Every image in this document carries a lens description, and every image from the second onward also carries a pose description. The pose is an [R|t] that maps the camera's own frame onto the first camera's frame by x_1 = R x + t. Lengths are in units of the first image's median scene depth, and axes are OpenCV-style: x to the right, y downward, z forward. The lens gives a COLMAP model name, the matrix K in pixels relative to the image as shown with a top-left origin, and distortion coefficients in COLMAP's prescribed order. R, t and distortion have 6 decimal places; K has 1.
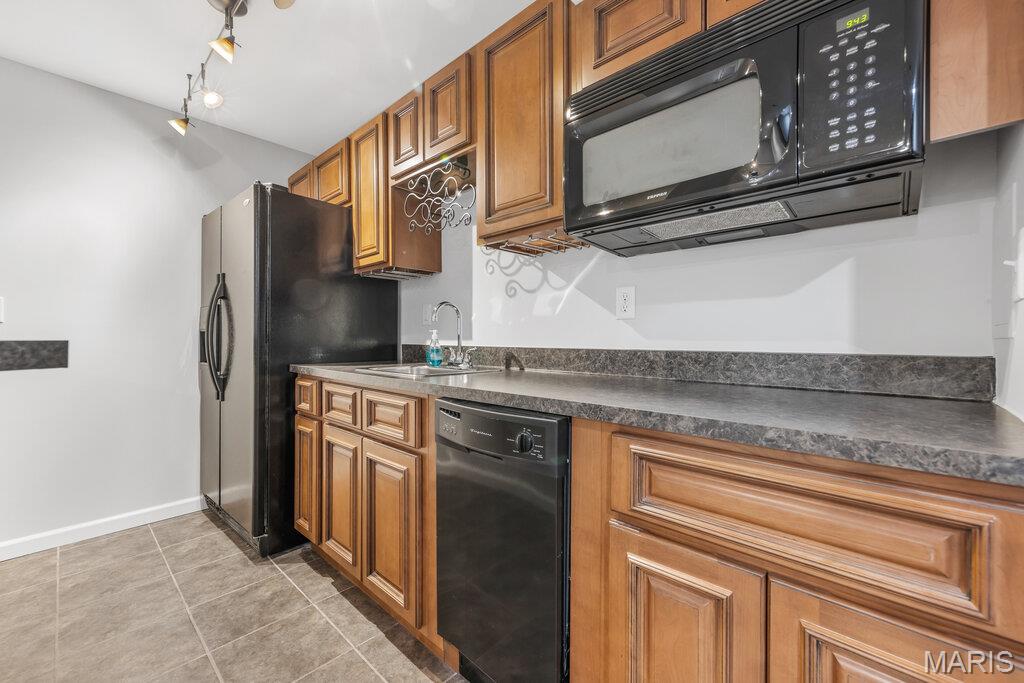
lens RADIAL K [[413.3, 0, 515.3], [0, 413.3, 338.9], [0, 0, 1]] dist [0.000662, -0.000229]
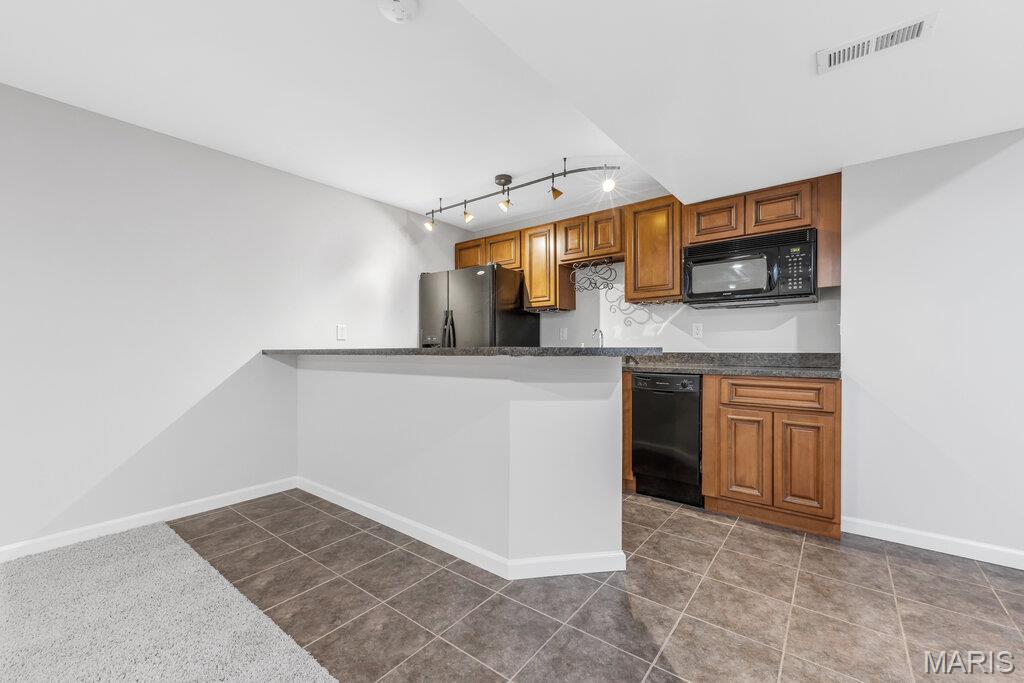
lens RADIAL K [[416.5, 0, 512.5], [0, 416.5, 349.2], [0, 0, 1]] dist [0.001466, 0.000143]
pose [[0.997504, -0.004407, 0.070467, -1.103728], [0.004352, 0.999990, 0.000934, 0.003342], [-0.070470, -0.000625, 0.997514, -1.424744]]
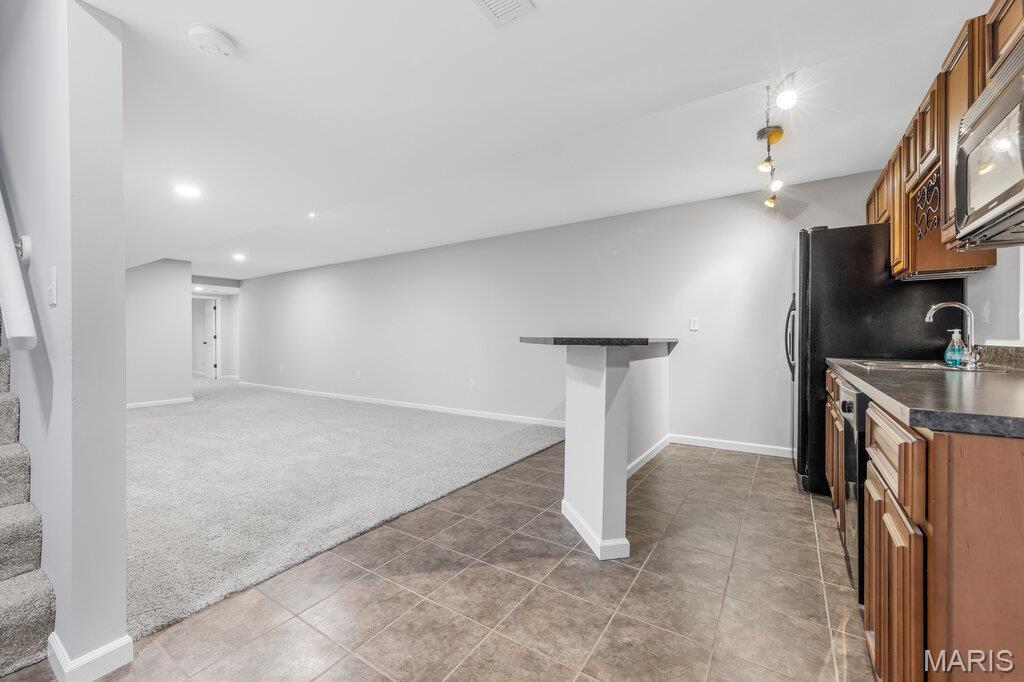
lens RADIAL K [[413.3, 0, 515.3], [0, 413.3, 338.4], [0, 0, 1]] dist [0.000662, -0.000229]
pose [[0.152681, 0.002196, -0.988273, 1.092302], [-0.005074, 0.999986, 0.001438, 0.006381], [0.988263, 0.004795, 0.152690, -0.356036]]
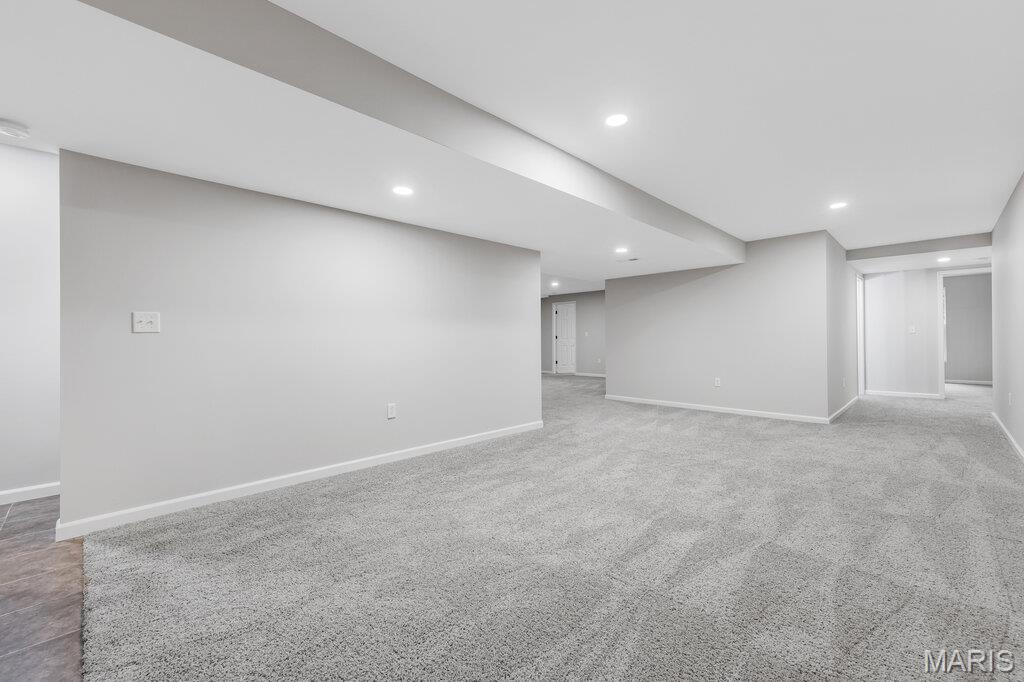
lens RADIAL K [[424.2, 0, 512.0], [0, 424.2, 341.0], [0, 0, 1]] dist [-0.000502, 0.000103]
pose [[-0.999203, 0.003148, 0.039792, -2.460711], [0.003784, 0.999866, 0.015919, -0.022282], [-0.039737, 0.016057, -0.999081, 0.623035]]
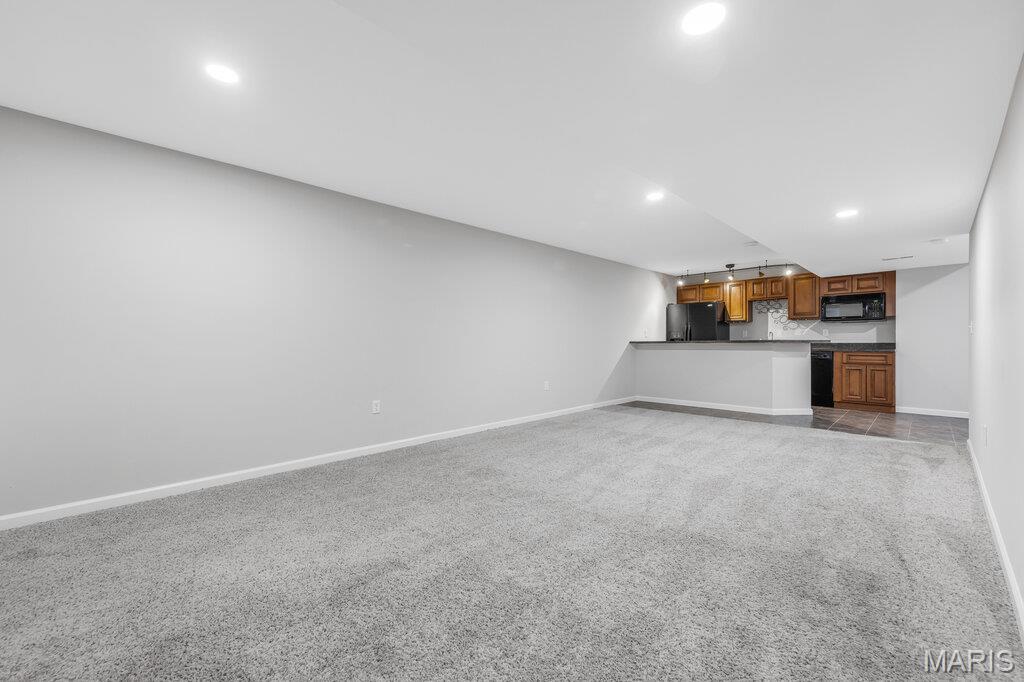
lens RADIAL K [[403.2, 0, 512.0], [0, 403.2, 341.0], [0, 0, 1]] dist [0.001583, 0.000065]
pose [[0.998070, -0.003530, -0.061997, -3.878981], [0.003247, 0.999984, -0.004666, 0.020242], [0.062013, 0.004456, 0.998065, -4.896141]]
